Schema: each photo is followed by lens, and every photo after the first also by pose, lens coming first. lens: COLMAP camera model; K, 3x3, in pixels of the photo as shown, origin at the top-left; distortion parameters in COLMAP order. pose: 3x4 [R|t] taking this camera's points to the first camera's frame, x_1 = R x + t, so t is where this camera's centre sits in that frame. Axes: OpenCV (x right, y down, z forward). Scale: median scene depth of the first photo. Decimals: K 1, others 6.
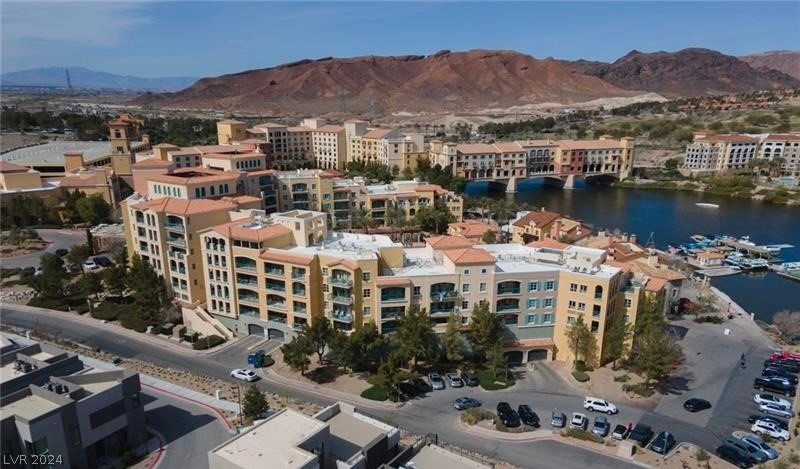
lens RADIAL K [[628.5, 0, 400.0], [0, 628.5, 234.5], [0, 0, 1]] dist [0.047496, 0.002870]
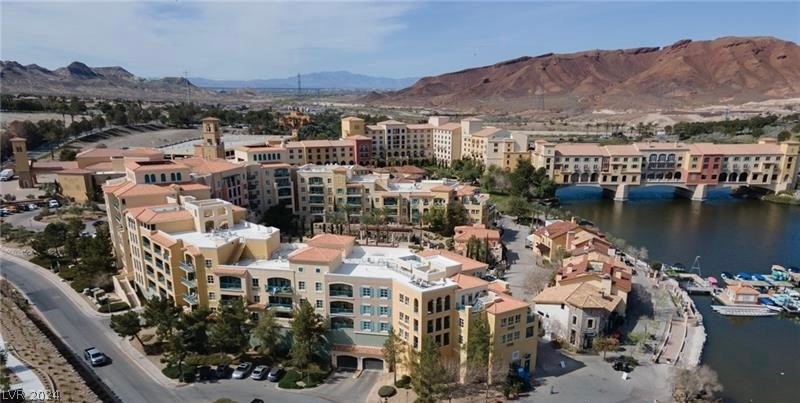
lens RADIAL K [[623.2, 0, 399.9], [0, 623.2, 239.6], [0, 0, 1]] dist [0.060016, 0.013395]
pose [[0.919505, 0.086336, -0.383479, 0.230302], [-0.081448, 0.996256, 0.029000, -0.011097], [0.384546, 0.004568, 0.923094, 0.050881]]
